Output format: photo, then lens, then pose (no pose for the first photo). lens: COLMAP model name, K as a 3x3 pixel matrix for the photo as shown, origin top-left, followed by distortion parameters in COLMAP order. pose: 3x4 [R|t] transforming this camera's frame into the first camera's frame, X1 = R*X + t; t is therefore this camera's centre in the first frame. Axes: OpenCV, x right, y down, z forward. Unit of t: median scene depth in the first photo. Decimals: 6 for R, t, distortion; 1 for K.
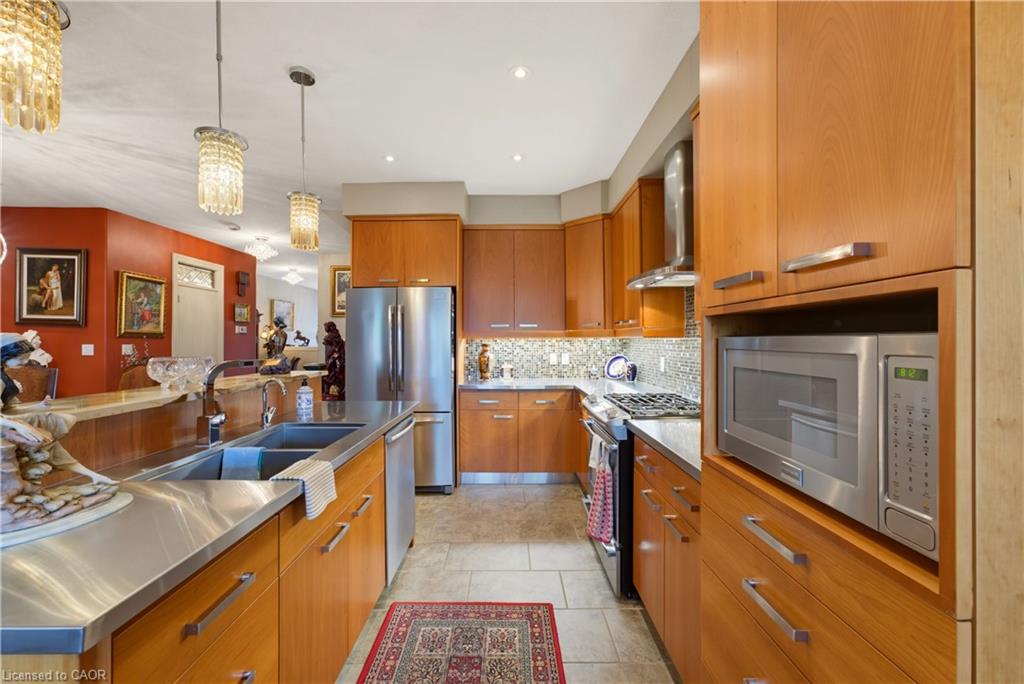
lens RADIAL K [[414.7, 0, 501.2], [0, 414.7, 339.9], [0, 0, 1]] dist [0.006401, 0.002127]
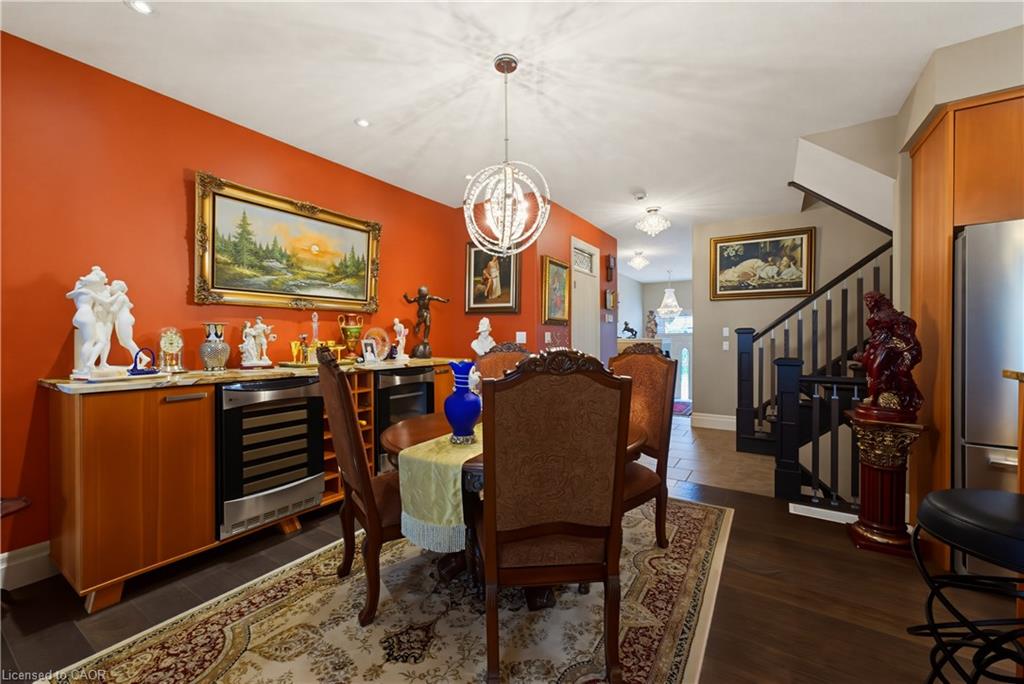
lens RADIAL K [[414.7, 0, 508.1], [0, 414.7, 336.5], [0, 0, 1]] dist [0.006401, 0.002127]
pose [[0.846016, -0.000979, -0.533157, -0.489717], [0.003113, 0.999990, 0.003104, 0.019542], [0.533149, -0.004286, 0.846010, 0.147875]]
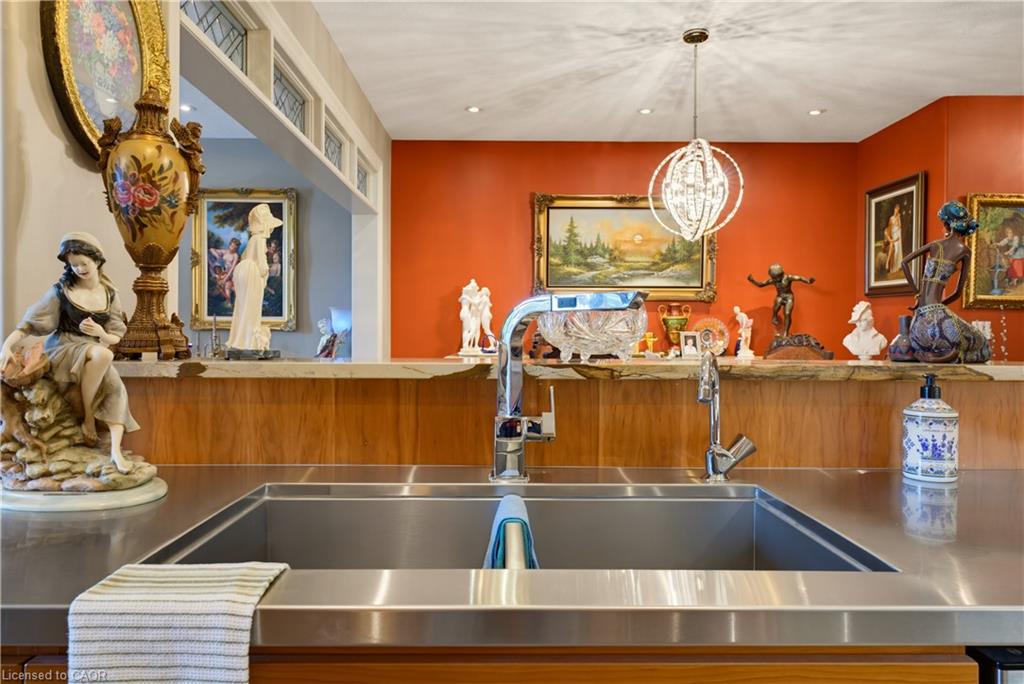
lens RADIAL K [[675.5, 0, 512.6], [0, 675.5, 341.3], [0, 0, 1]] dist [-0.031388, 0.008867]
pose [[0.023270, 0.009451, -0.999685, 0.009784], [-0.003049, 0.999951, 0.009382, 0.033499], [0.999725, 0.002830, 0.023298, 0.350652]]
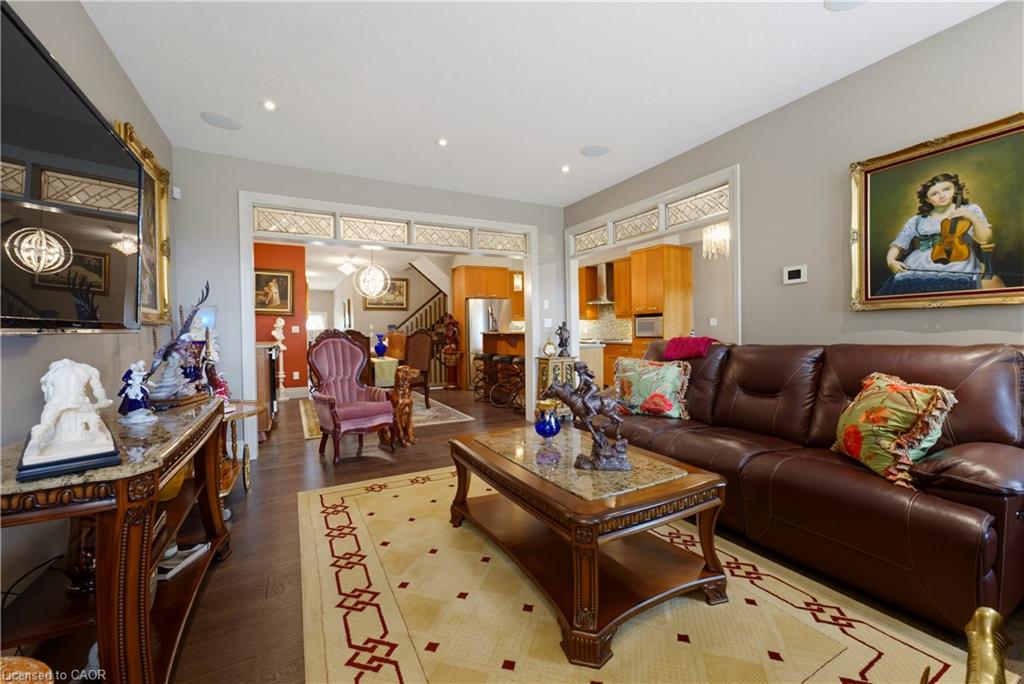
lens RADIAL K [[414.7, 0, 511.3], [0, 414.7, 333.7], [0, 0, 1]] dist [0.006401, 0.002127]
pose [[0.880243, -0.017377, 0.474206, -1.022815], [0.012967, 0.999837, 0.012569, 0.031316], [-0.474347, -0.004914, 0.880324, -0.907239]]
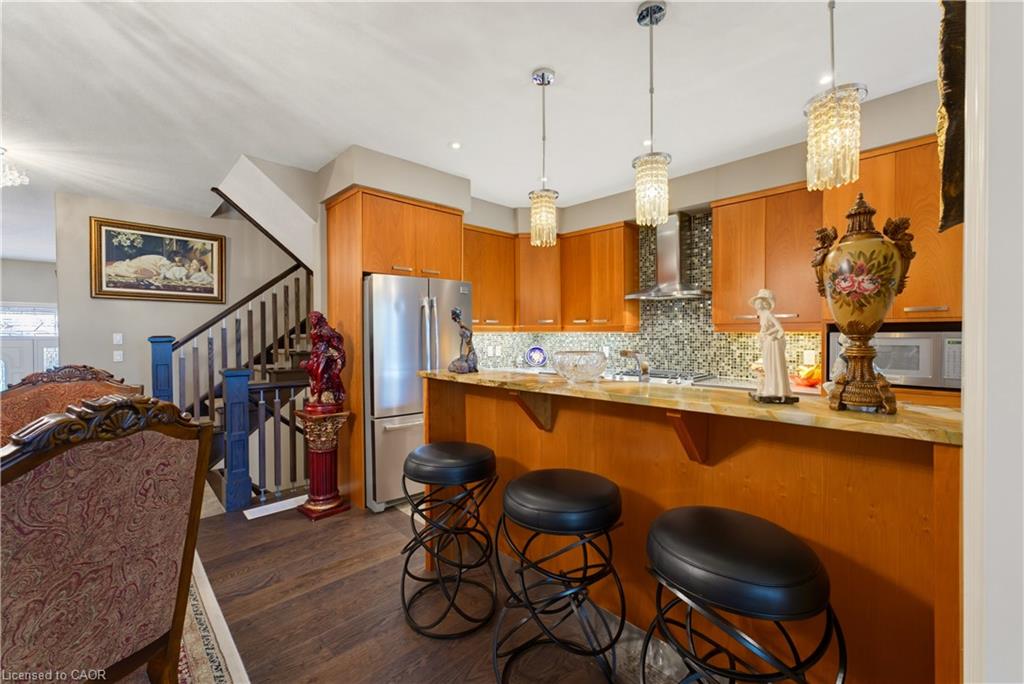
lens RADIAL K [[414.7, 0, 515.7], [0, 414.7, 340.4], [0, 0, 1]] dist [0.006401, 0.002127]
pose [[0.713410, -0.010804, 0.700664, -0.624938], [-0.000088, 0.999880, 0.015507, -0.000352], [-0.700747, -0.011125, 0.713323, 0.155841]]
